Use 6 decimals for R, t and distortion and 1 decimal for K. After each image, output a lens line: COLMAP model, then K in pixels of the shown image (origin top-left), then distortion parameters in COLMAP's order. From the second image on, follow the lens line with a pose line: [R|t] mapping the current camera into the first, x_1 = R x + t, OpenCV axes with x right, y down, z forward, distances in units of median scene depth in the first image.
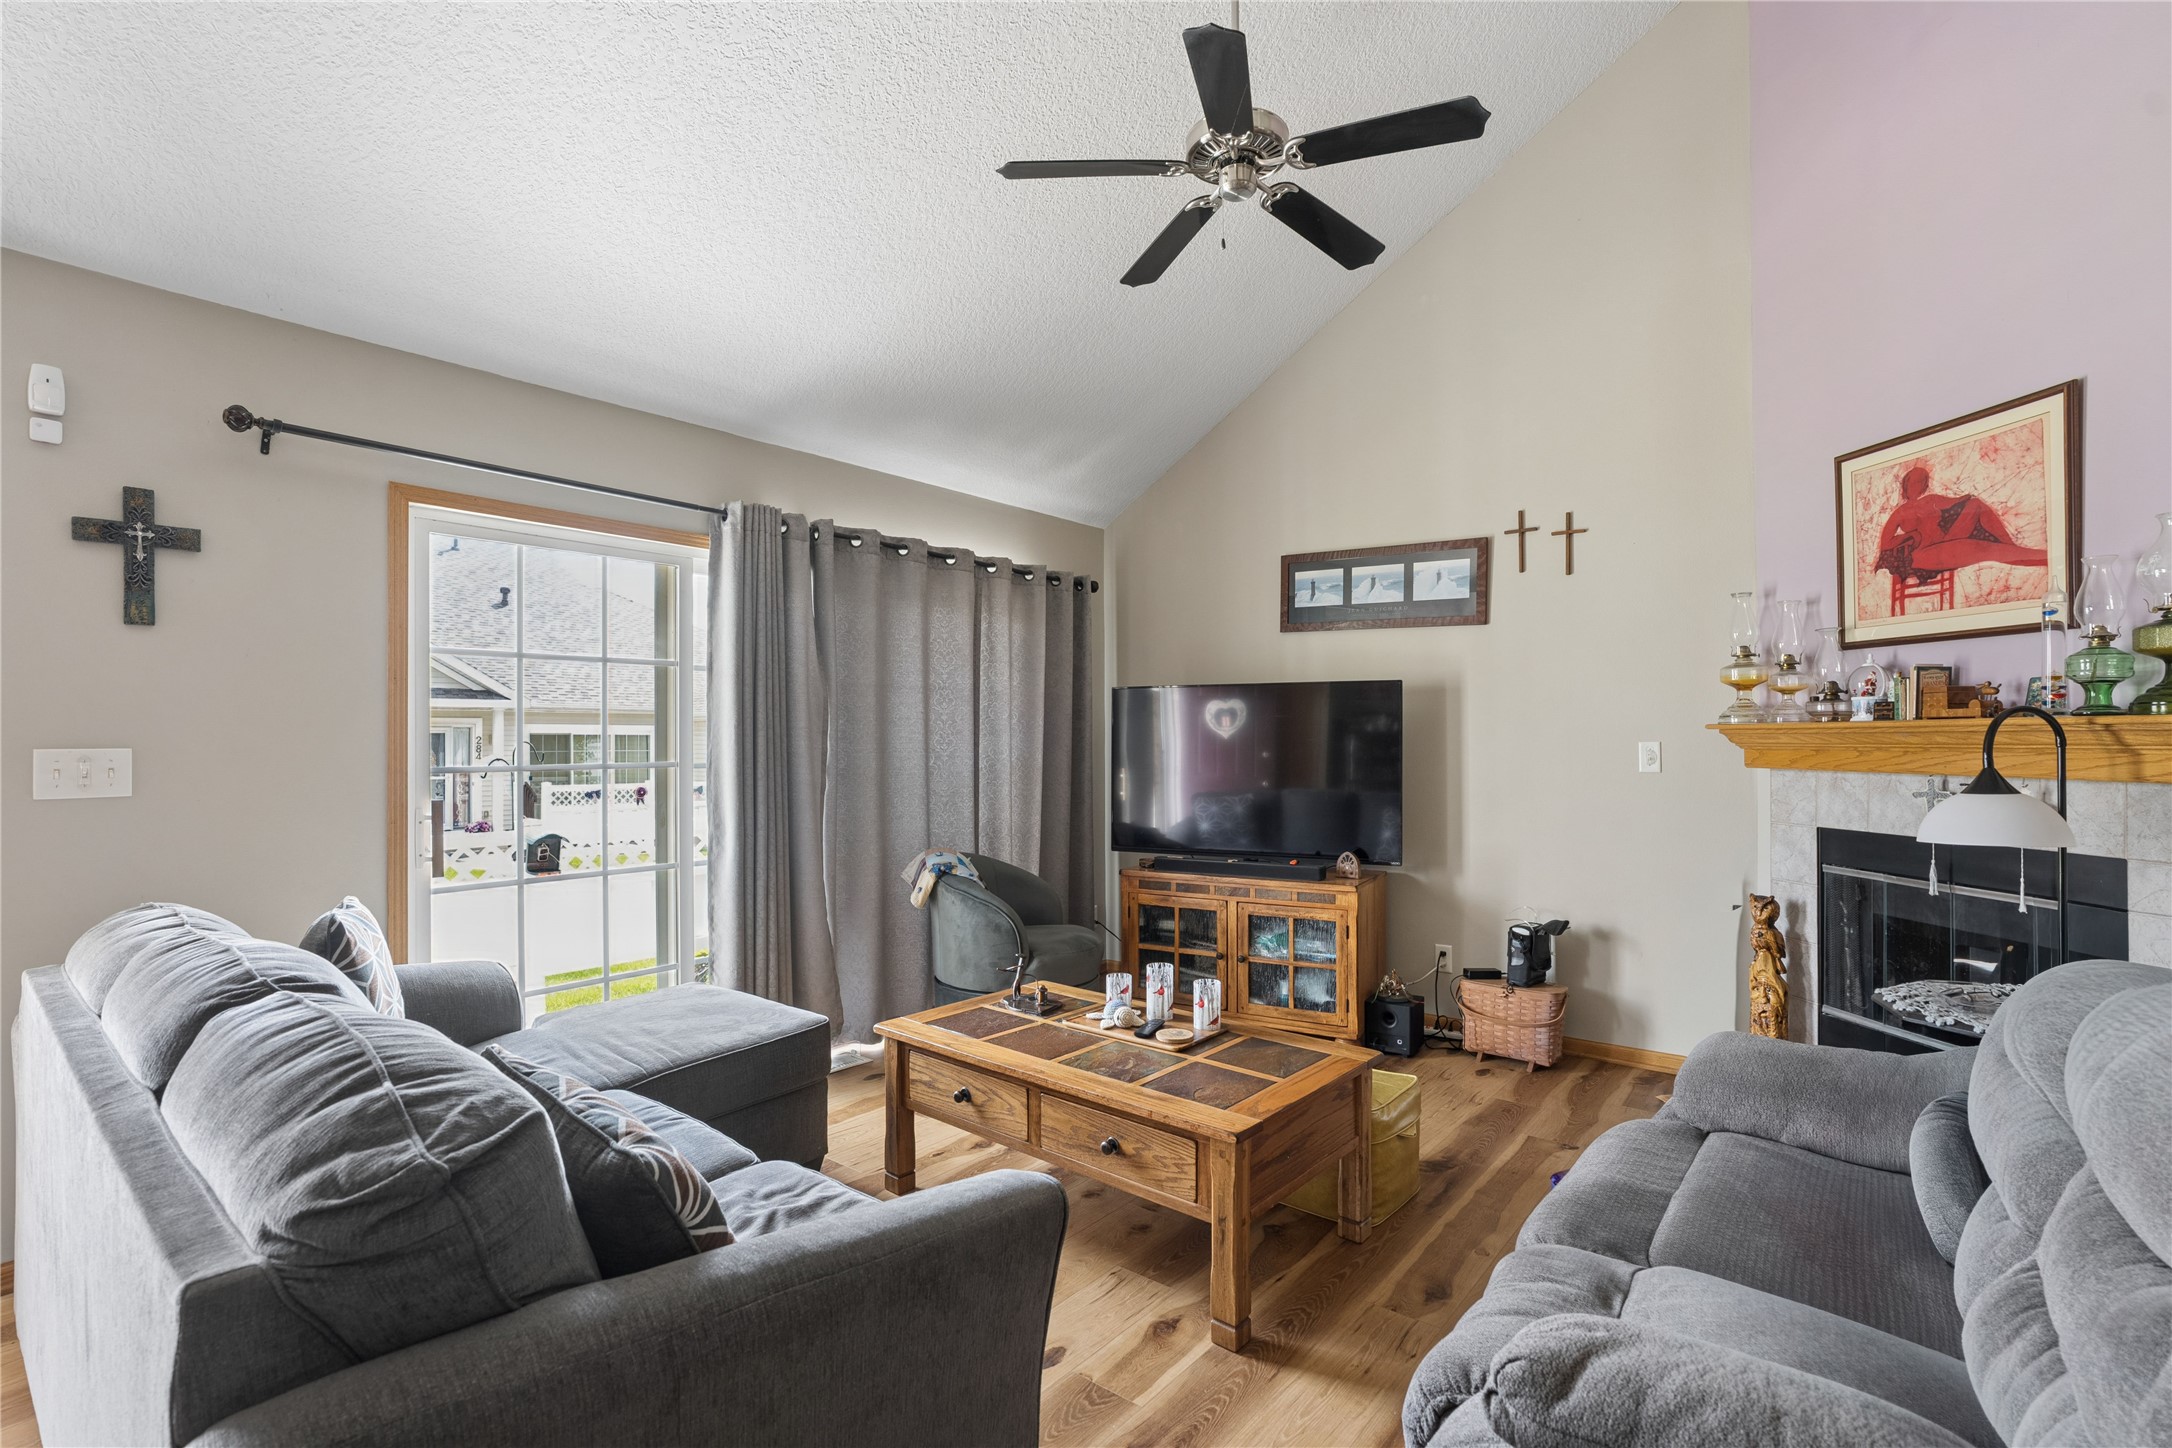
lens RADIAL K [[1013.4, 0, 1108.5], [0, 1013.4, 732.9], [0, 0, 1]] dist [-0.031594, 0.001354]
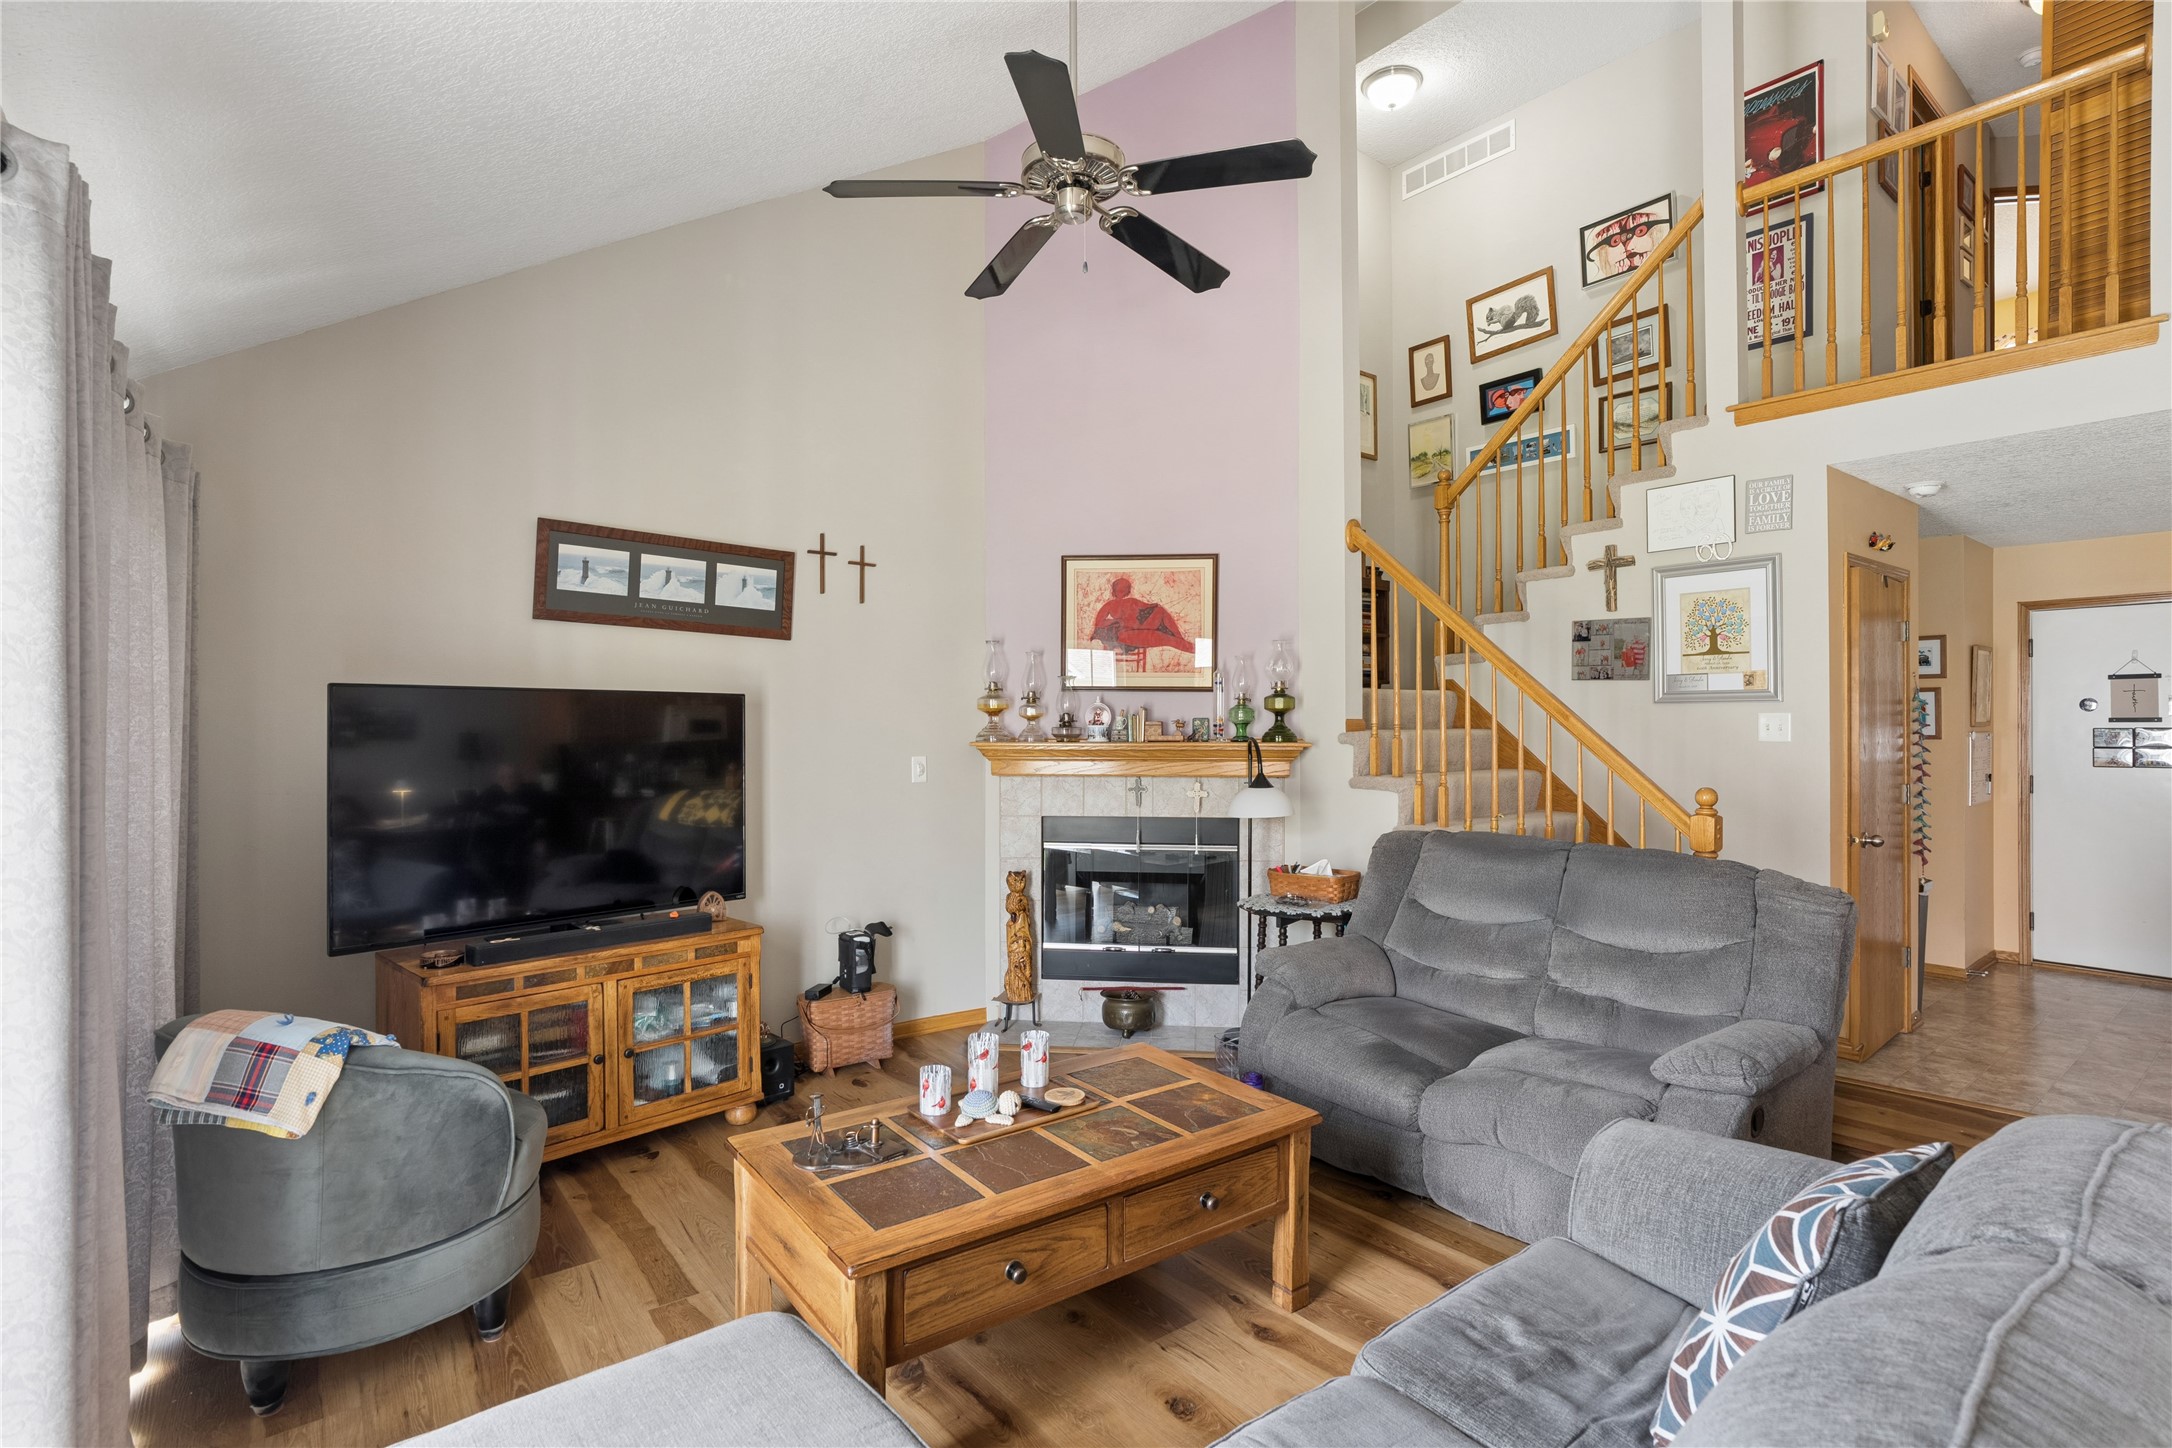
lens RADIAL K [[1013.4, 0, 1106.2], [0, 1013.4, 726.6], [0, 0, 1]] dist [-0.031594, 0.001354]
pose [[0.227384, 0.002968, 0.973801, -0.566869], [-0.007300, 0.999972, -0.001343, -0.026351], [-0.973778, -0.006803, 0.227400, 0.517317]]
